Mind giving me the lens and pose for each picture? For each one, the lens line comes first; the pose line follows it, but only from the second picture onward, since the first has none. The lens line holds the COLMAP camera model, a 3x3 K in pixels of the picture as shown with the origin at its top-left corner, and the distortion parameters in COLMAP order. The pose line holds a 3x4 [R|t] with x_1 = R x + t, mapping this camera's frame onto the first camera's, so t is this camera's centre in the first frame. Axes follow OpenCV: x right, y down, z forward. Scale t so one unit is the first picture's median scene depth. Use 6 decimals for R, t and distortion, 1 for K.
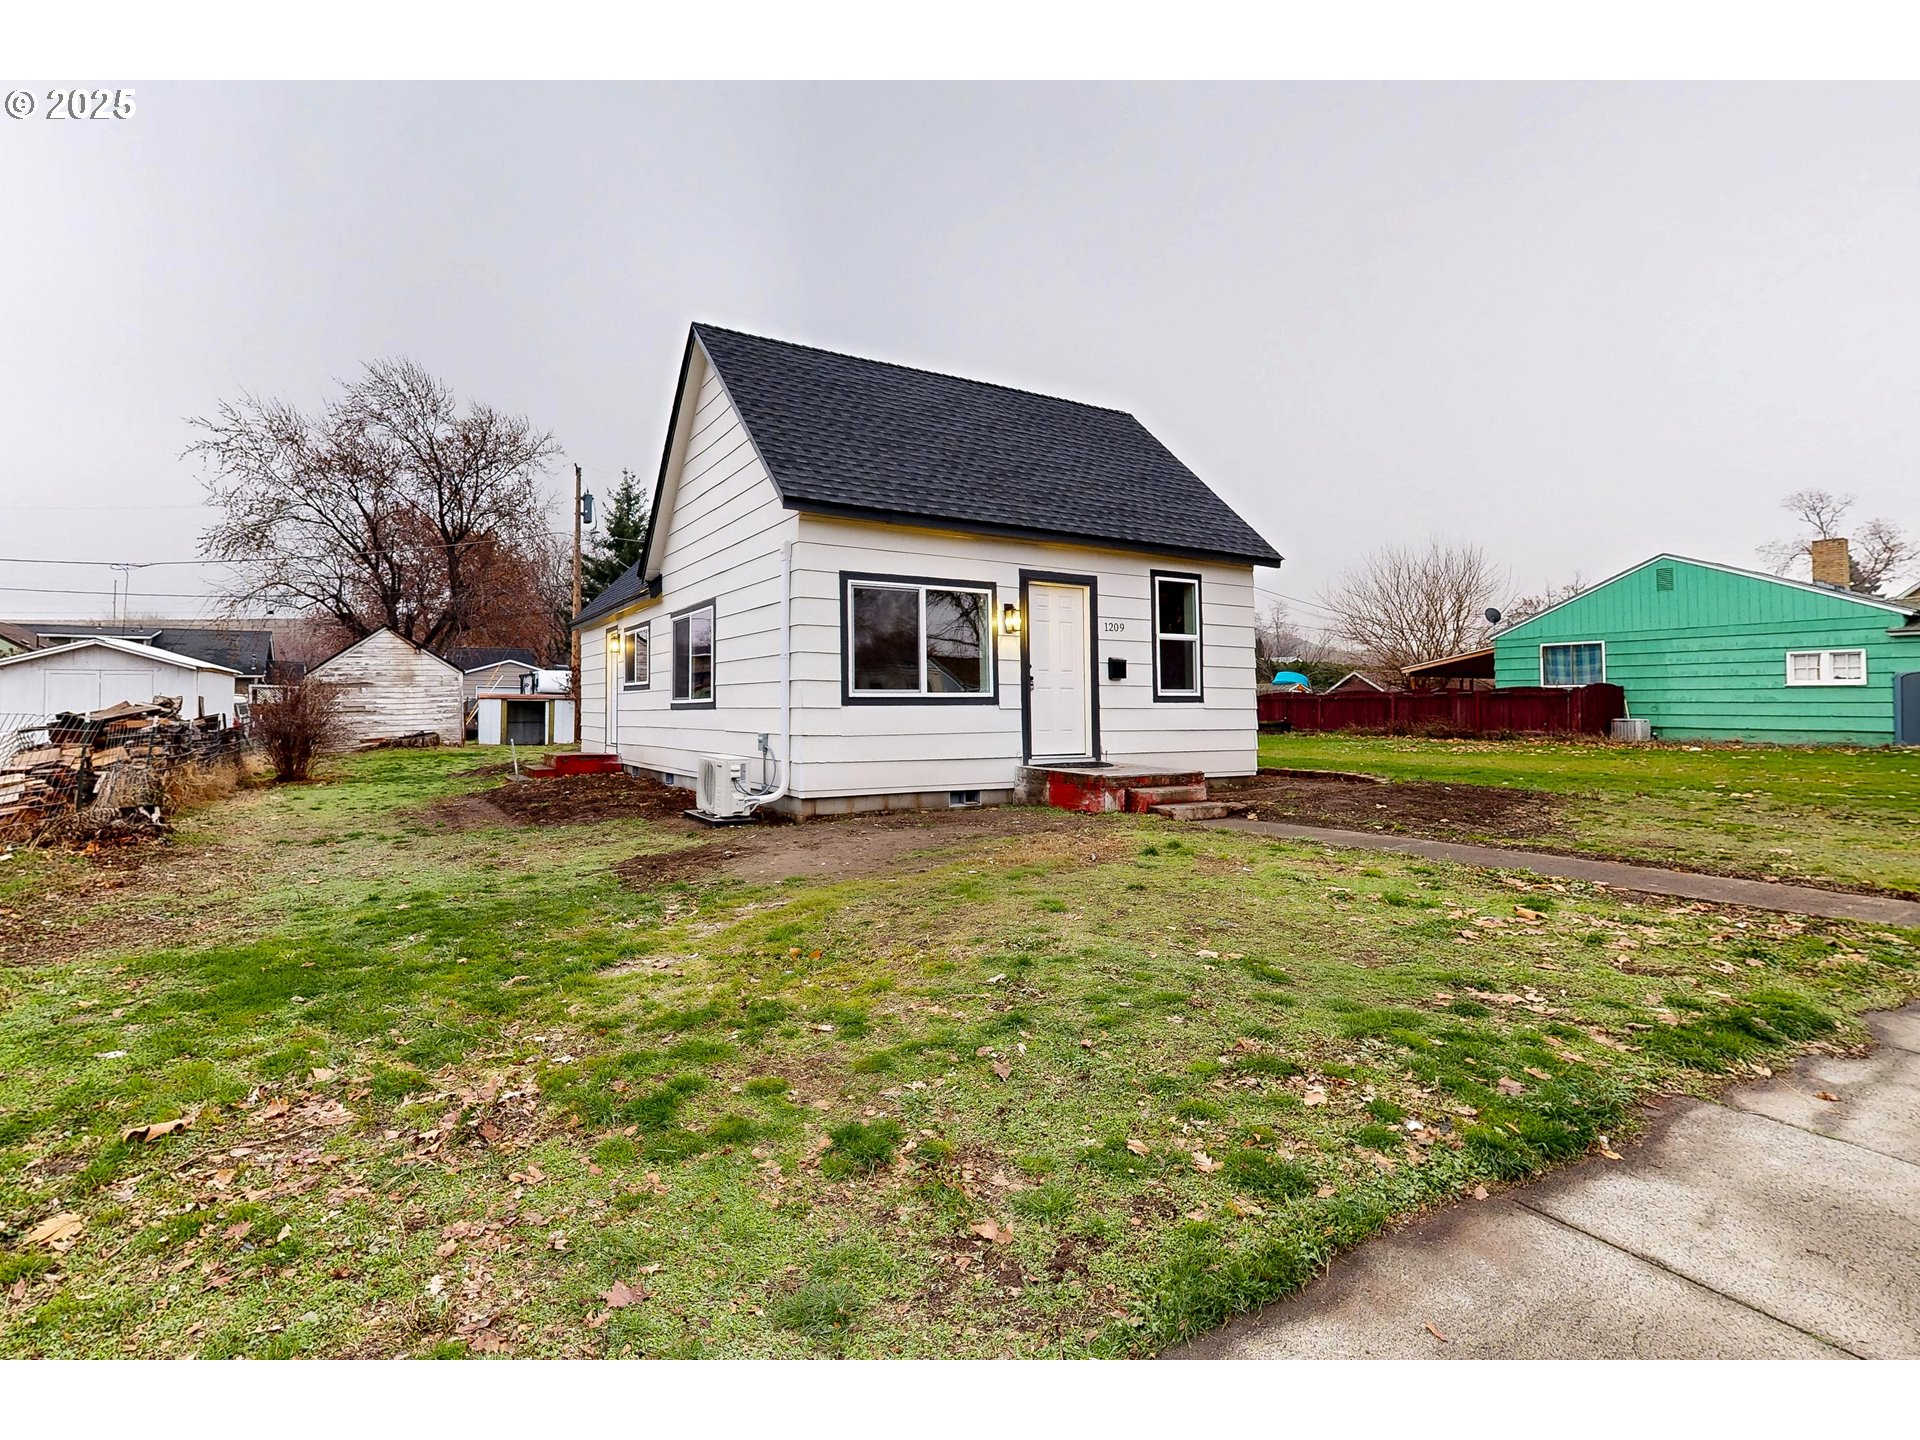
lens RADIAL K [[835.5, 0, 959.3], [0, 835.5, 716.5], [0, 0, 1]] dist [0.000898, -0.000052]
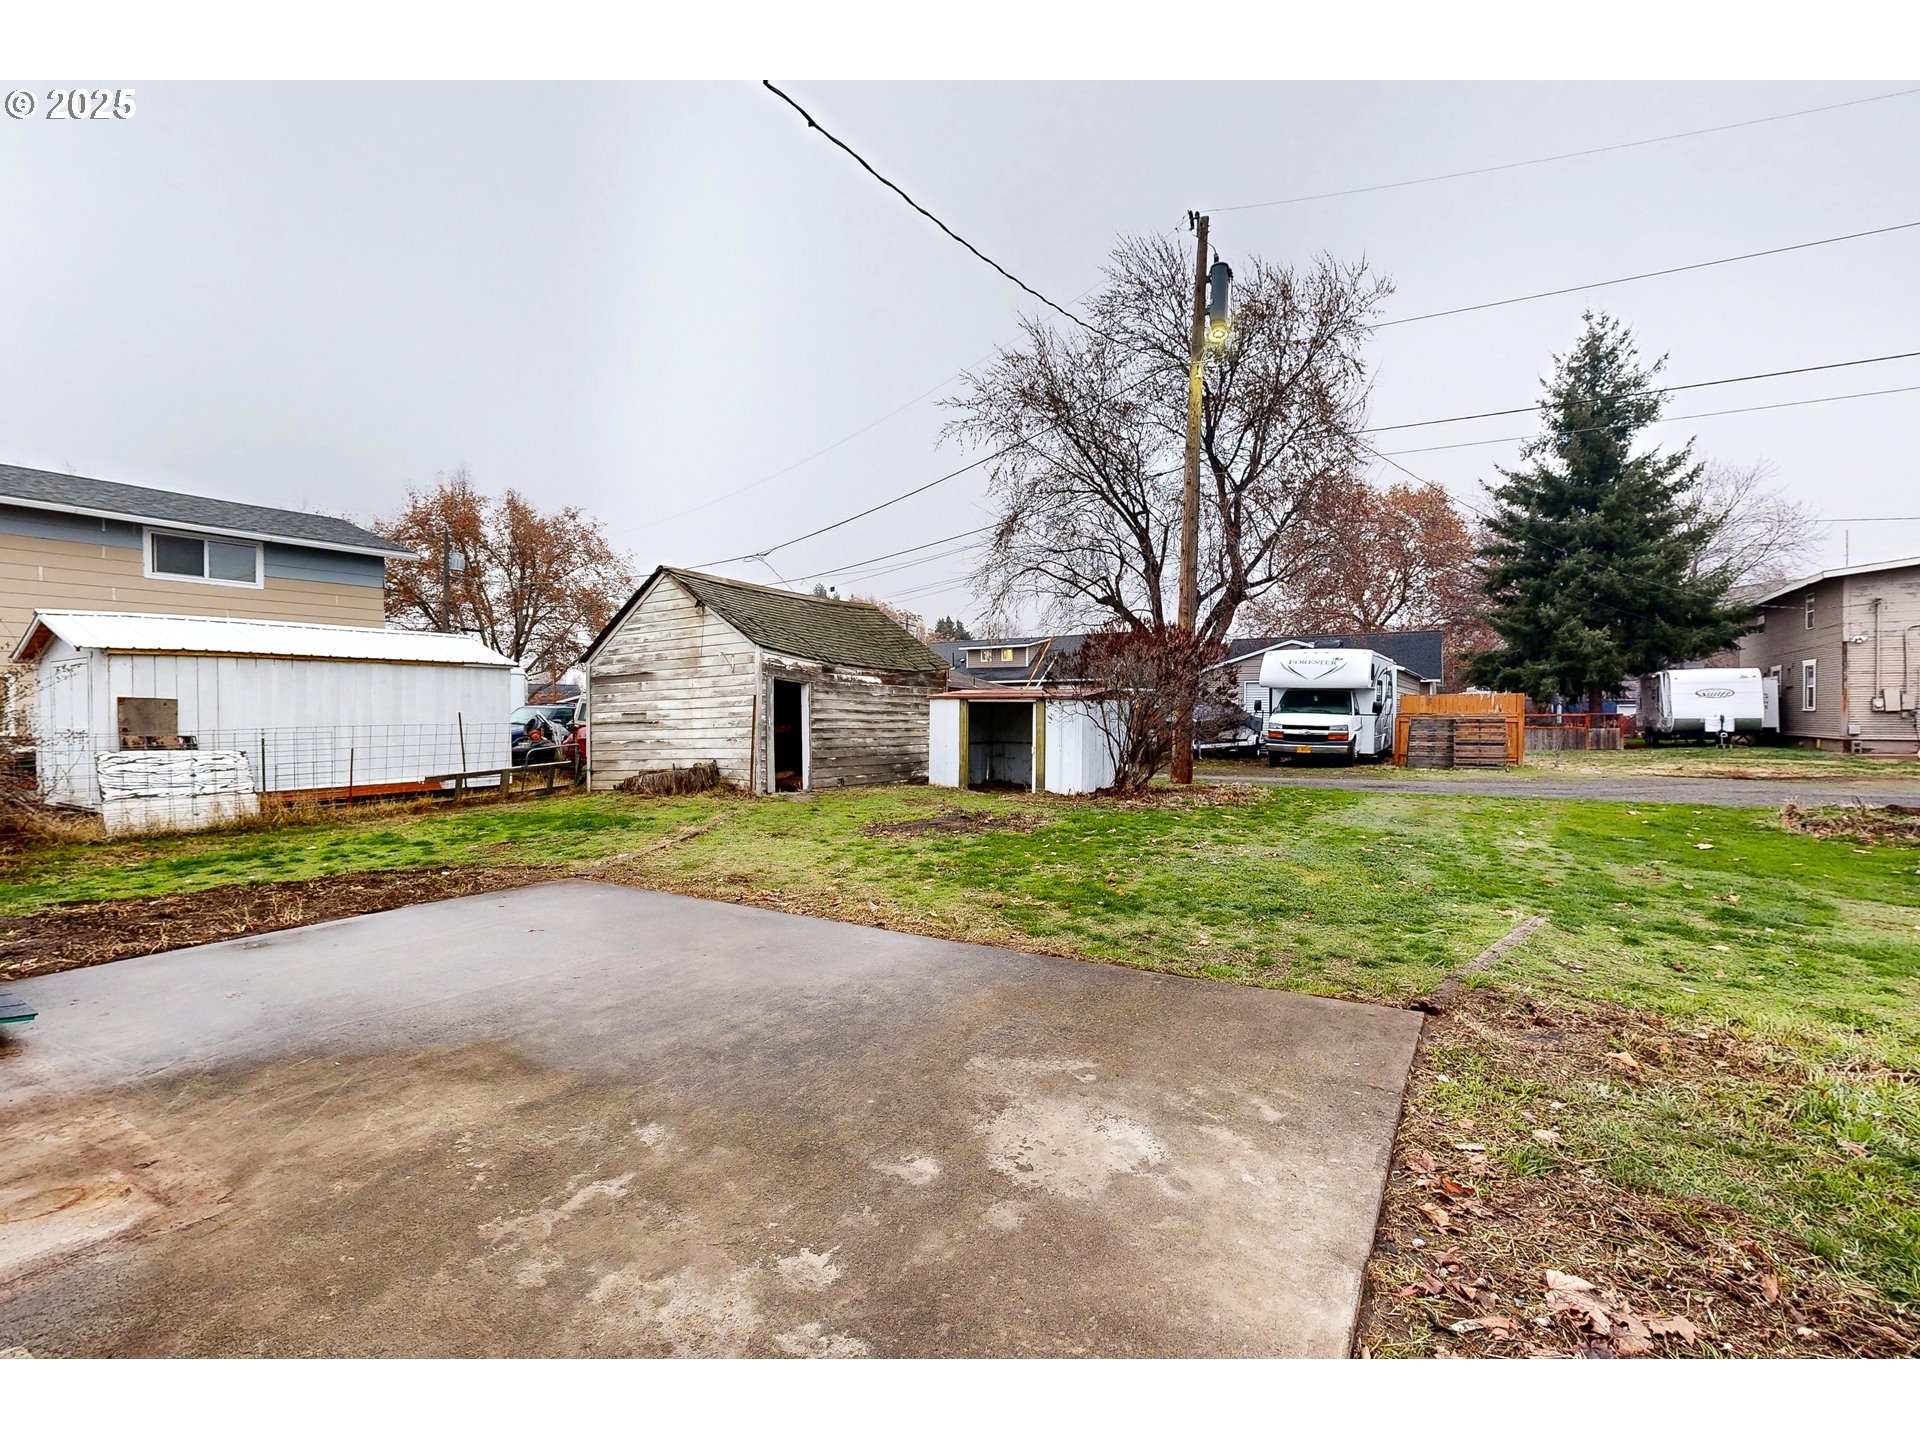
lens RADIAL K [[835.5, 0, 961.9], [0, 835.5, 723.8], [0, 0, 1]] dist [0.000898, -0.000052]
pose [[0.404582, 0.009857, -0.914448, -0.094574], [-0.010081, 0.999929, 0.006318, -0.010845], [0.914446, 0.006662, 0.404653, 0.930005]]
